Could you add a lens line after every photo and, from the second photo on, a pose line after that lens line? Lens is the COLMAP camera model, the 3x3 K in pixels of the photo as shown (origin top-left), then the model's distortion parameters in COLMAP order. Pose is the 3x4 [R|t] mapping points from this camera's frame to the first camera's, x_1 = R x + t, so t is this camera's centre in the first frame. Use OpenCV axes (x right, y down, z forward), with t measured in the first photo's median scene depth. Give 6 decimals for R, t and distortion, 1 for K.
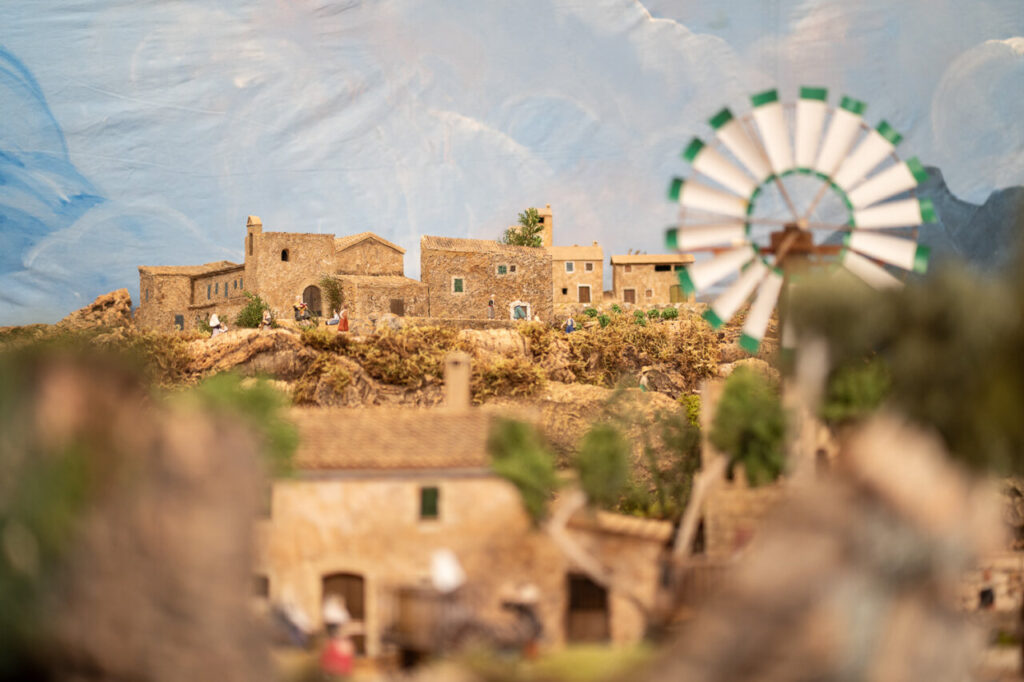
lens RADIAL K [[2523.4, 0, 511.4], [0, 2523.4, 340.3], [0, 0, 1]] dist [0.026530, 0.000000]
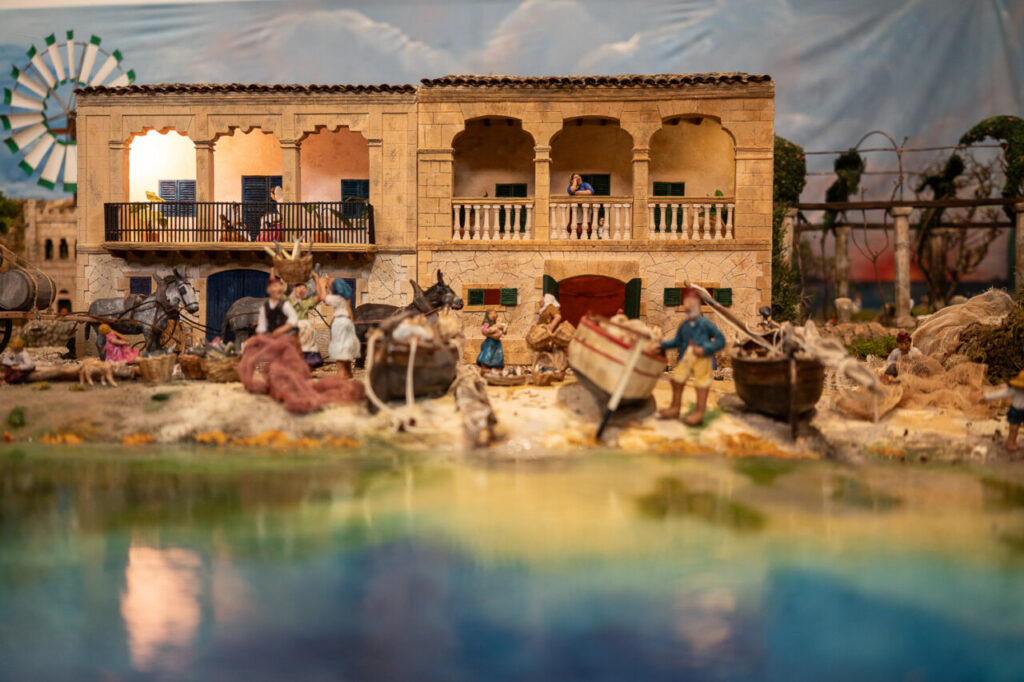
lens RADIAL K [[1107.3, 0, 507.4], [0, 1107.3, 349.6], [0, 0, 1]] dist [0.024664, 0.000000]
pose [[0.935376, 0.031099, -0.352284, 0.453588], [-0.003352, 0.996861, 0.079101, 0.037615], [0.353638, -0.072809, 0.932545, 0.250457]]
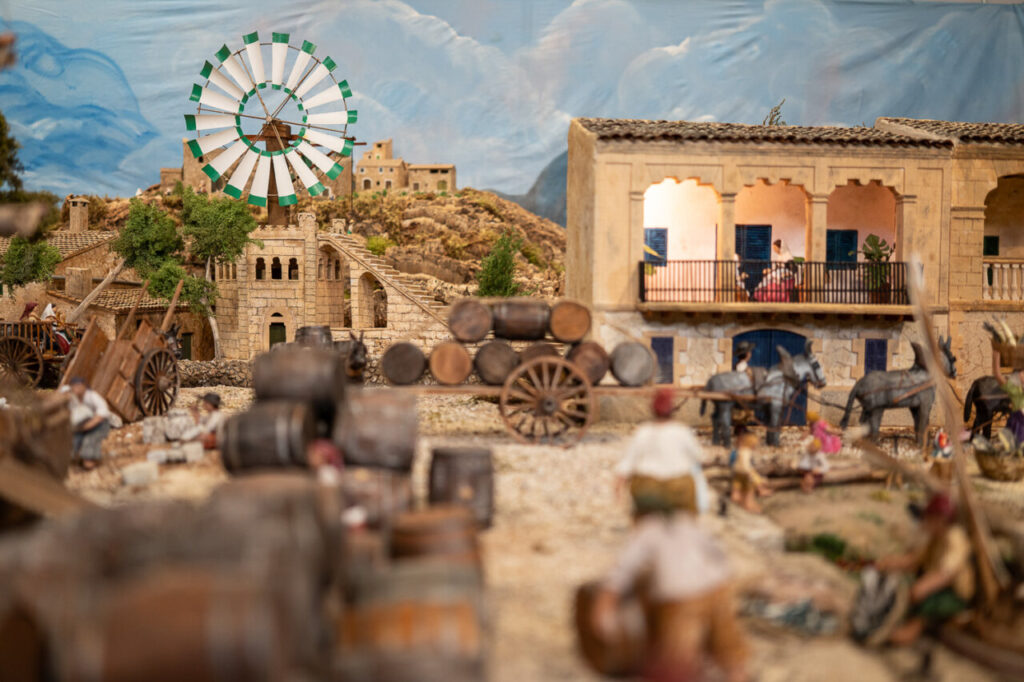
lens RADIAL K [[1107.3, 0, 506.3], [0, 1107.3, 331.0], [0, 0, 1]] dist [0.024664, 0.000000]
pose [[0.980044, 0.032743, -0.196065, 0.272904], [-0.016369, 0.996284, 0.084559, 0.017834], [0.198106, -0.079662, 0.976938, 0.215818]]
